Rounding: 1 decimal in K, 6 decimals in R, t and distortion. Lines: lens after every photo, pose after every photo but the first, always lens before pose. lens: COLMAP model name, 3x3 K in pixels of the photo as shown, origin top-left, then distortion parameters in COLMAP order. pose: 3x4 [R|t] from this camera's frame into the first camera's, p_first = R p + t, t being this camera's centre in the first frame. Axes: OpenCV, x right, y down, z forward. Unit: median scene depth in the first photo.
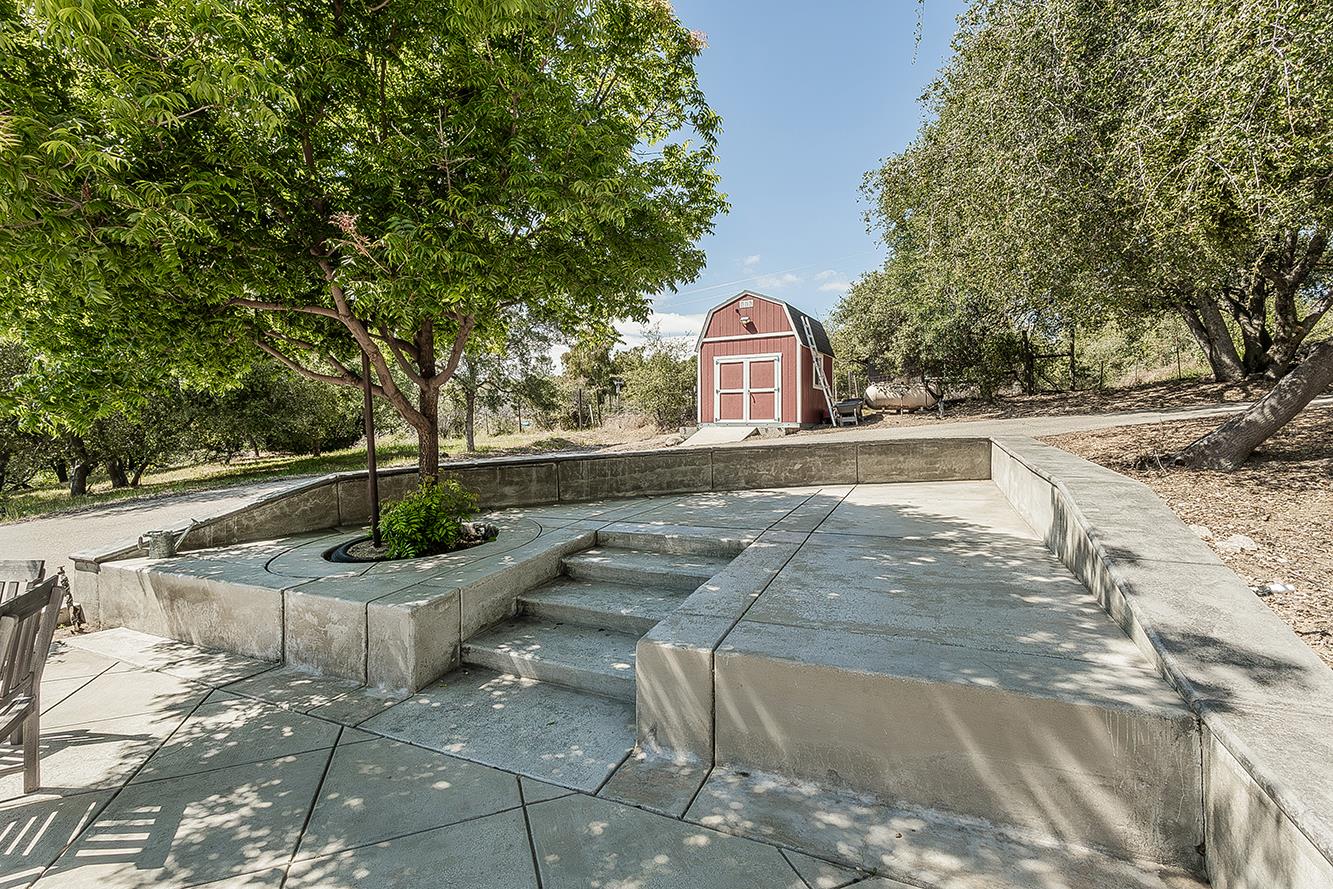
lens RADIAL K [[557.9, 0, 661.8], [0, 557.9, 436.6], [0, 0, 1]] dist [-0.000436, 0.000024]
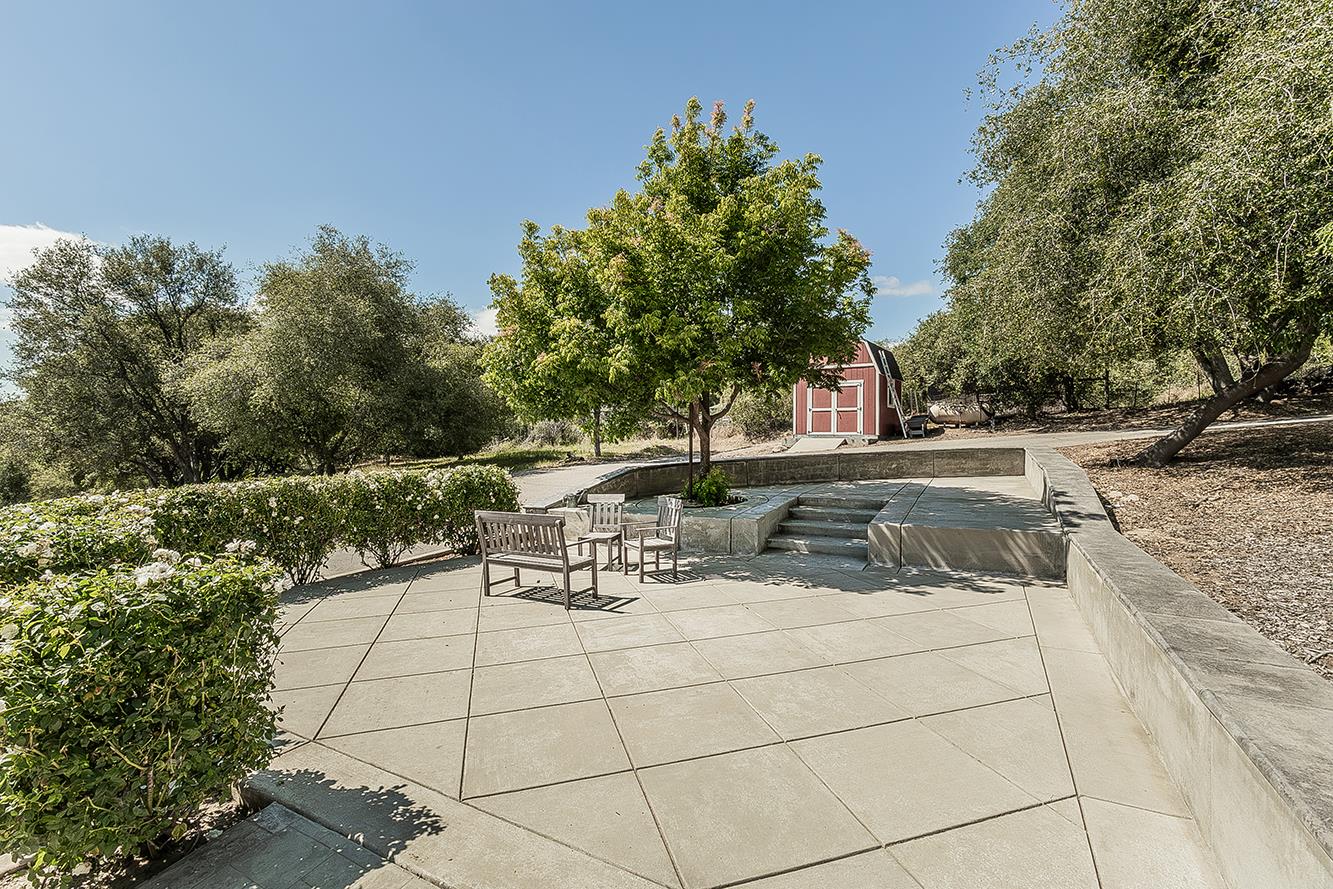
lens RADIAL K [[557.9, 0, 673.8], [0, 557.9, 448.4], [0, 0, 1]] dist [-0.000436, 0.000024]
pose [[0.998249, 0.005994, -0.058846, -0.141268], [-0.005551, 0.999955, 0.007684, -0.001631], [0.058890, -0.007343, 0.998237, -0.295140]]
